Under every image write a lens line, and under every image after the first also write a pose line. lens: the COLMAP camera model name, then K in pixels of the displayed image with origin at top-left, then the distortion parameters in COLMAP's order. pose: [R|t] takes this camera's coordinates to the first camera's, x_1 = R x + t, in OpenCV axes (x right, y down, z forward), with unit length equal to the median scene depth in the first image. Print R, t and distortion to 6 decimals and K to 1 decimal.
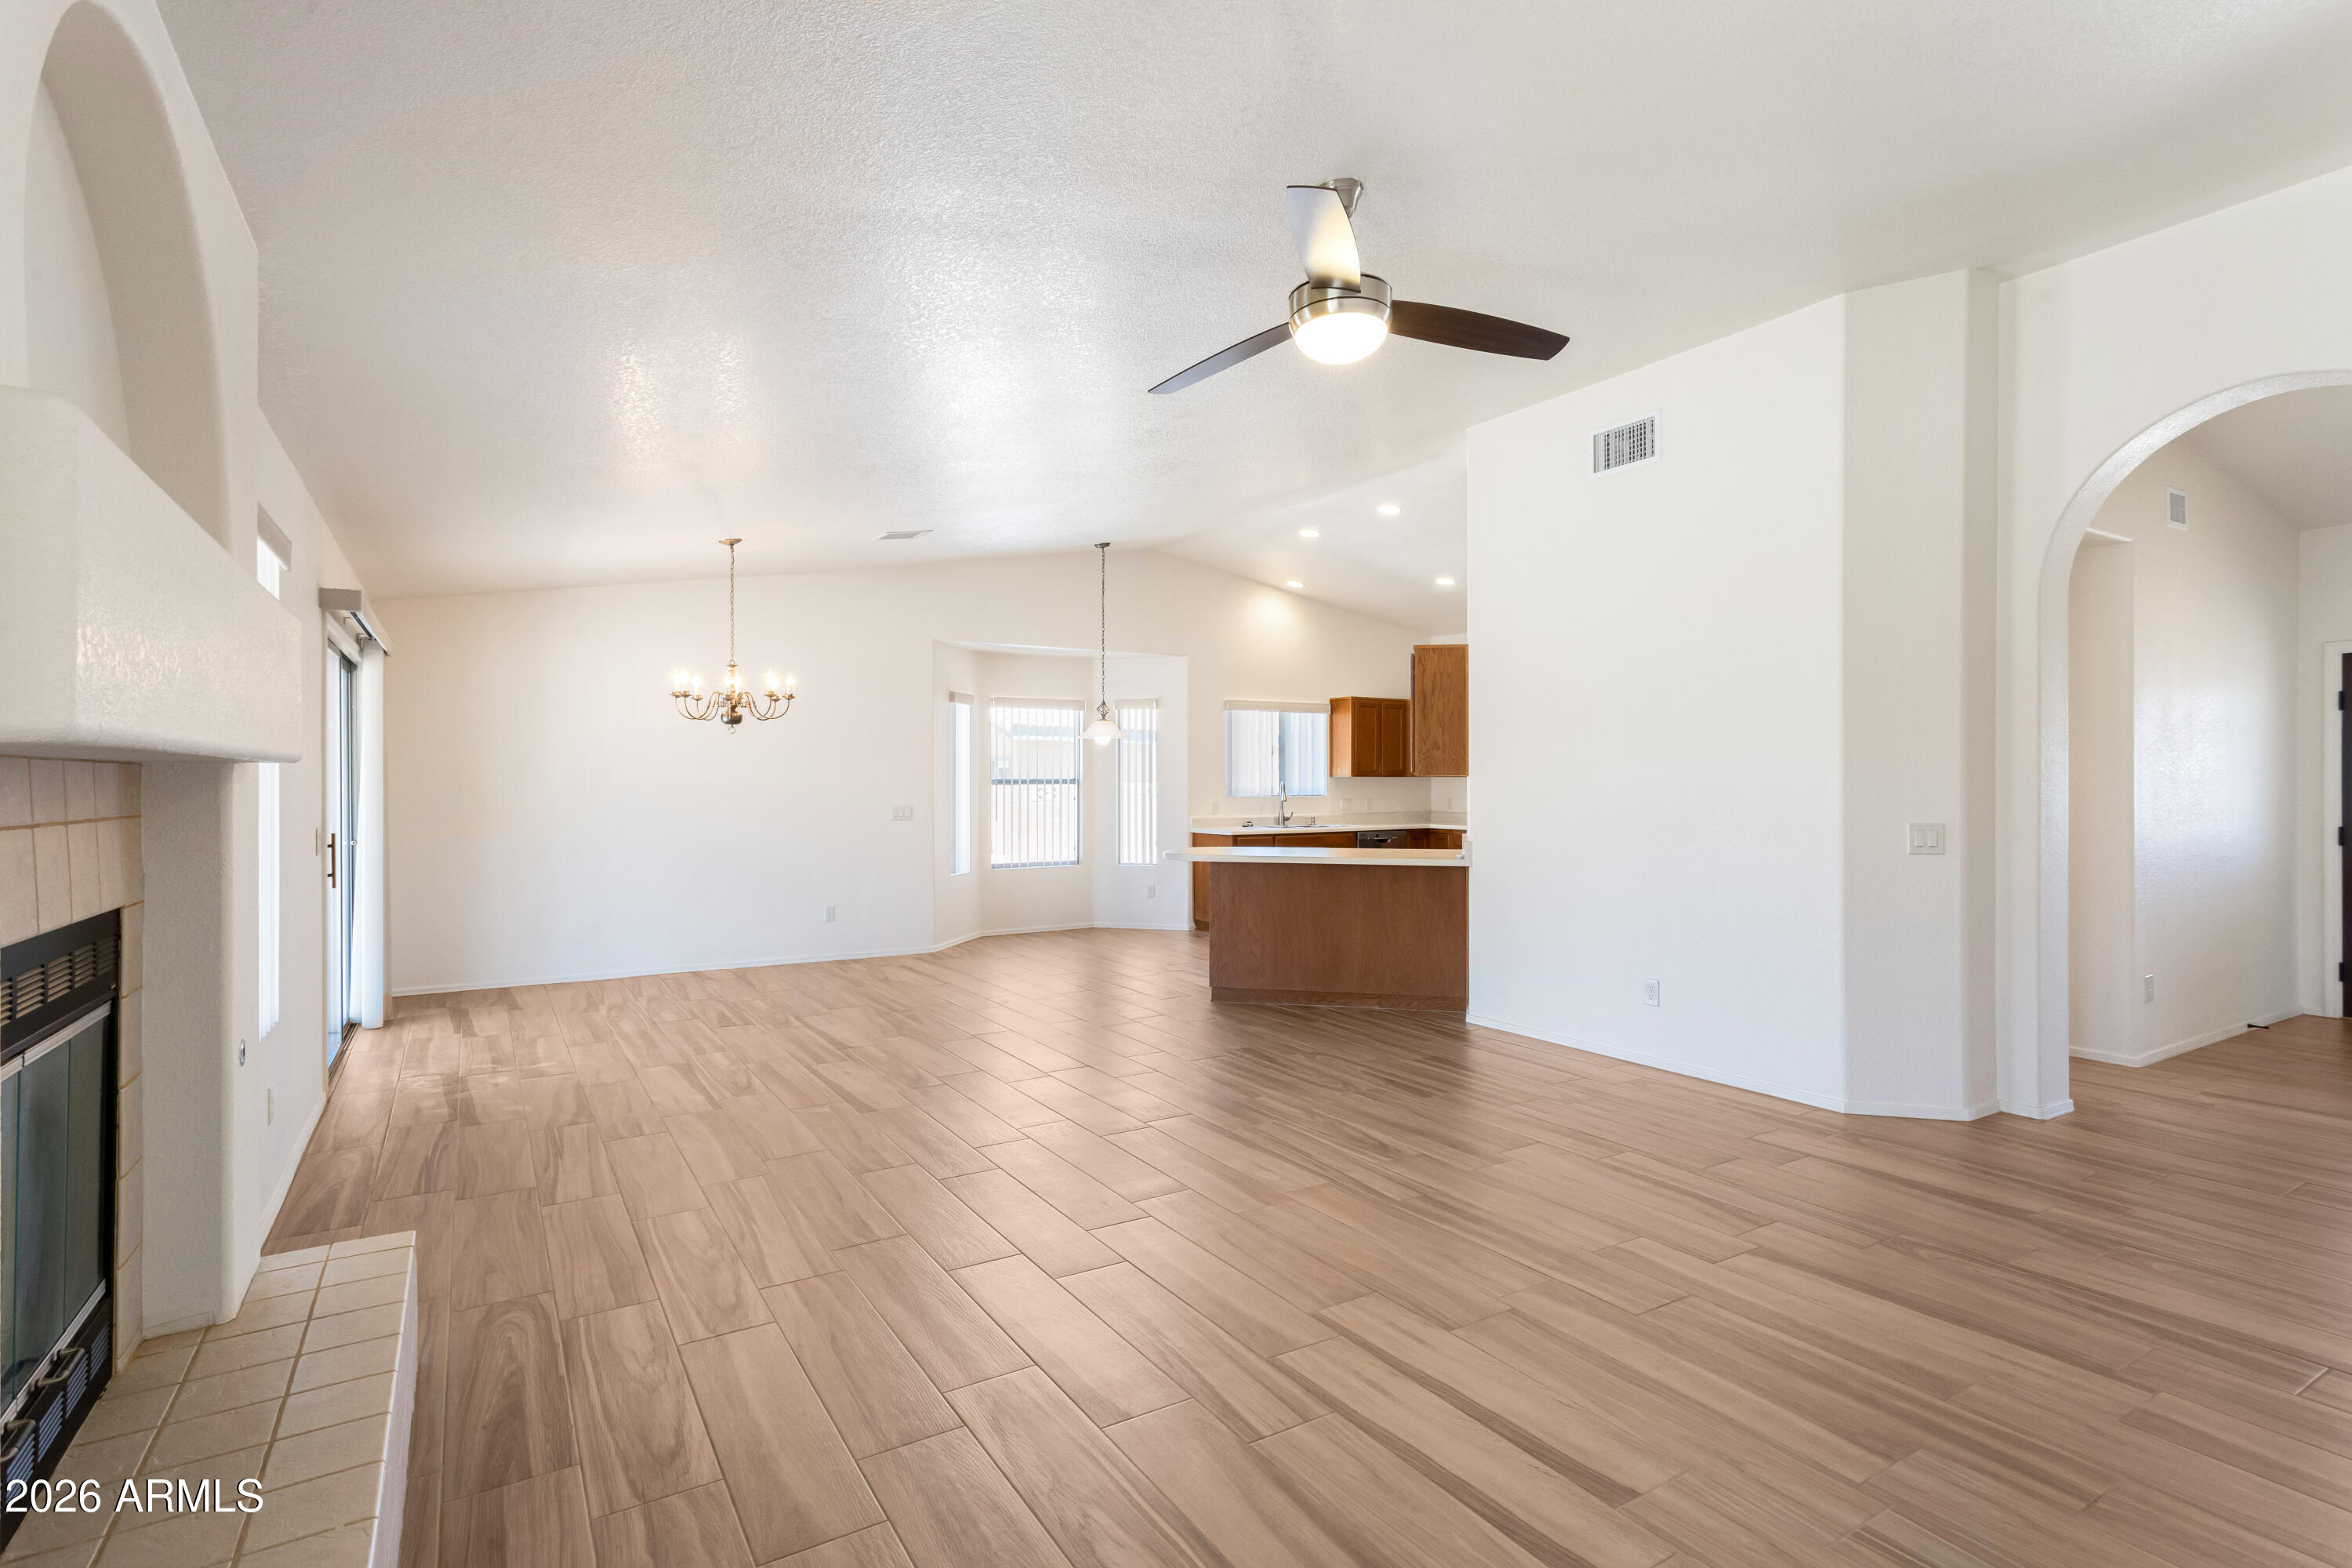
lens RADIAL K [[1177.4, 0, 1164.6], [0, 1177.4, 799.0], [0, 0, 1]] dist [-0.001267, 0.001381]
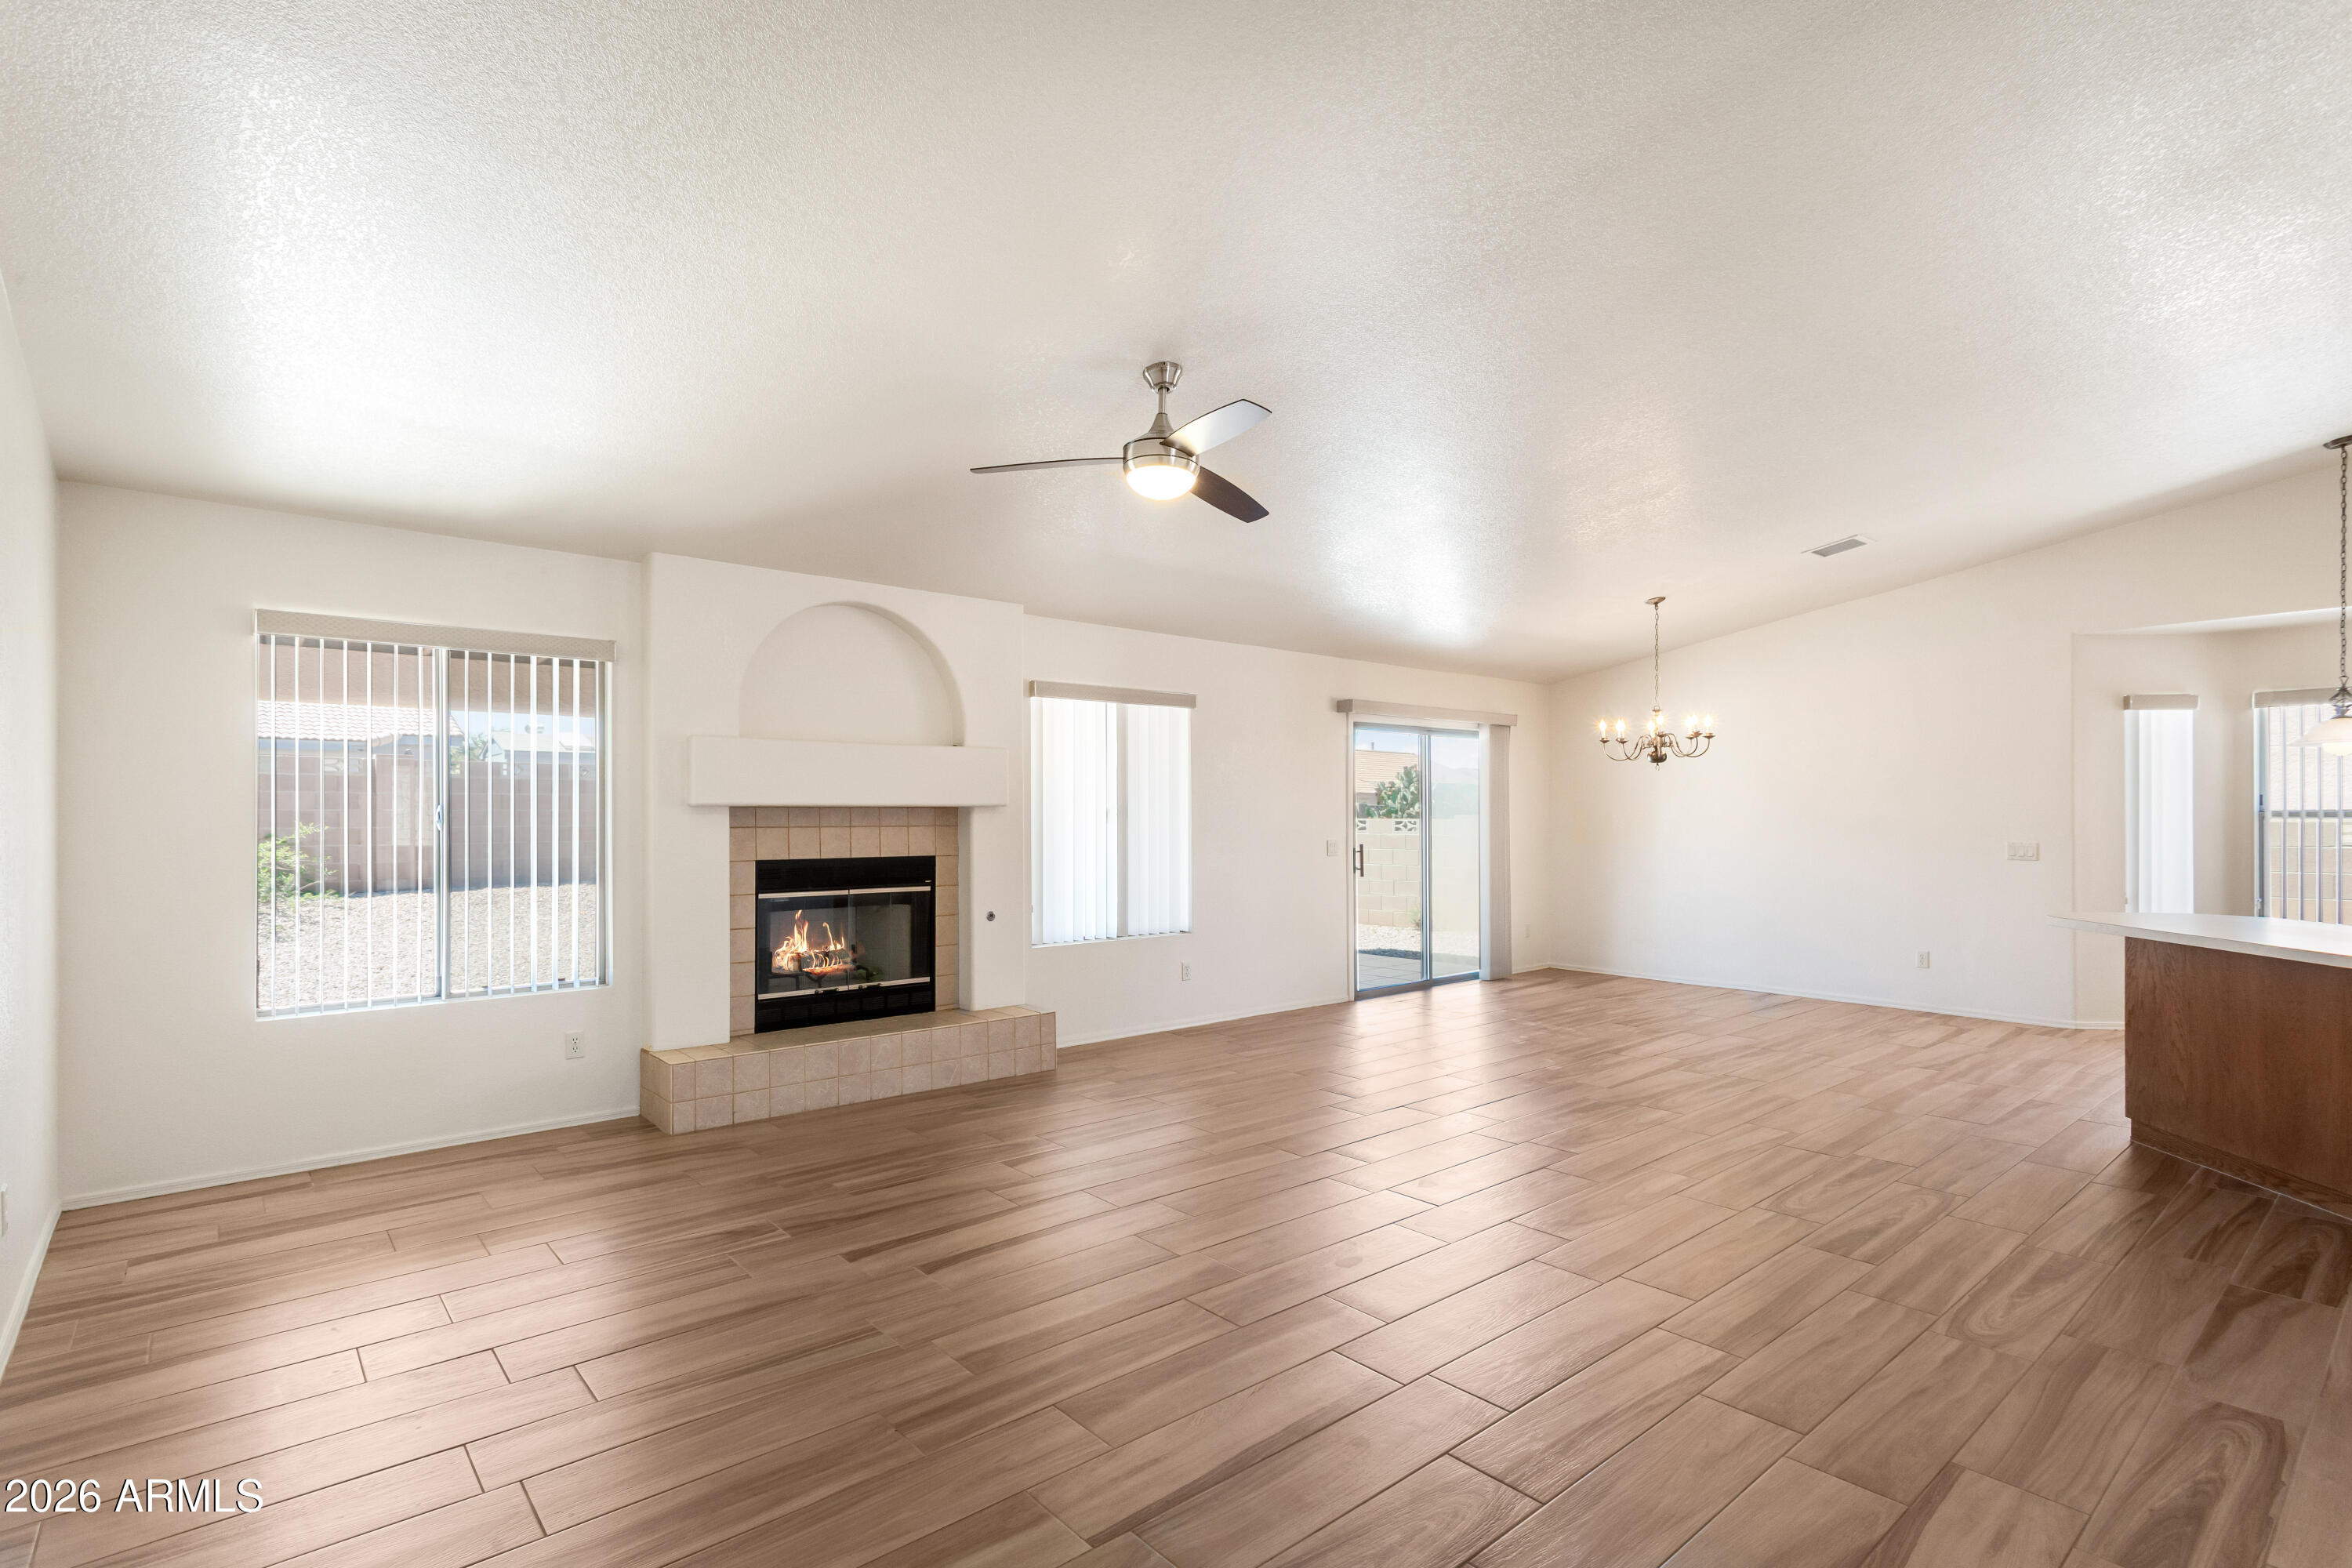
lens RADIAL K [[1177.4, 0, 1164.6], [0, 1177.4, 799.0], [0, 0, 1]] dist [-0.001267, 0.001381]
pose [[0.123587, -0.008491, -0.992297, 1.078712], [-0.015370, 0.999827, -0.010469, -0.014374], [0.992215, 0.016545, 0.123435, 0.599341]]
